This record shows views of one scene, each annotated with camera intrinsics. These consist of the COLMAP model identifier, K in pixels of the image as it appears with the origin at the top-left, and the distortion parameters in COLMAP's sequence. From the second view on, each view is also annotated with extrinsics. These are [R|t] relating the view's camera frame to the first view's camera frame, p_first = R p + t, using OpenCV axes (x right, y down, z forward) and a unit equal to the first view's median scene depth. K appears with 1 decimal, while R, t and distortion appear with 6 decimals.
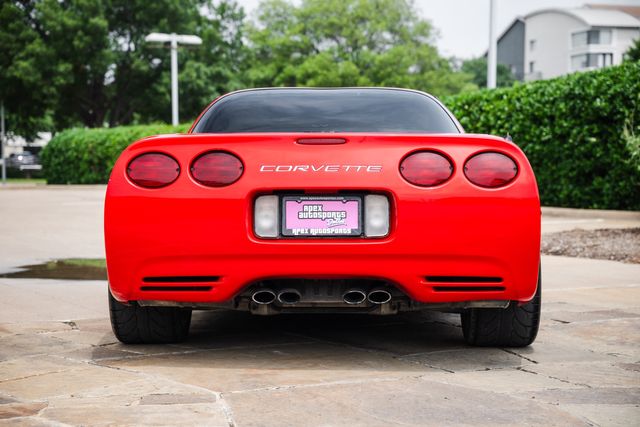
lens RADIAL K [[1139.1, 0, 314.5], [0, 1139.1, 215.5], [0, 0, 1]] dist [0.448348, 0.000000]
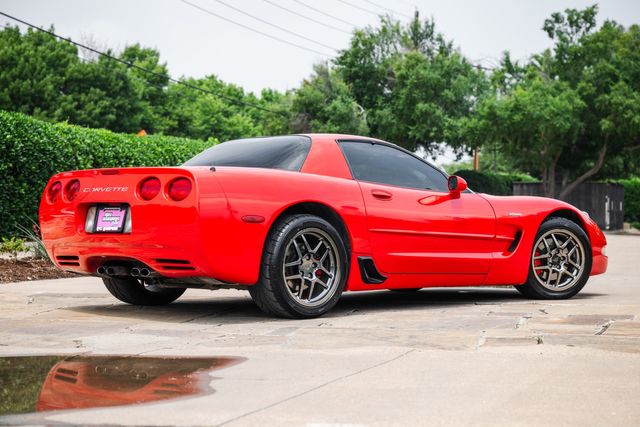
lens RADIAL K [[1244.5, 0, 347.2], [0, 1244.5, 225.1], [0, 0, 1]] dist [0.455178, 0.000000]
pose [[0.698863, 0.007384, -0.715218, 1.508213], [-0.029174, 0.999409, -0.018188, 0.030975], [0.714661, 0.033576, 0.698665, -0.004436]]
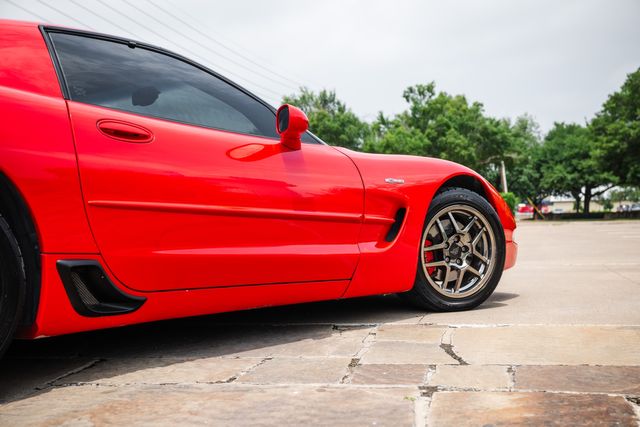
lens RADIAL K [[699.0, 0, 326.7], [0, 699.0, 225.8], [0, 0, 1]] dist [0.077996, 0.000000]
pose [[0.730224, -0.005837, -0.683182, 0.671682], [-0.008260, 0.999815, -0.017372, 0.026800], [0.683157, 0.018329, 0.730041, 1.053892]]
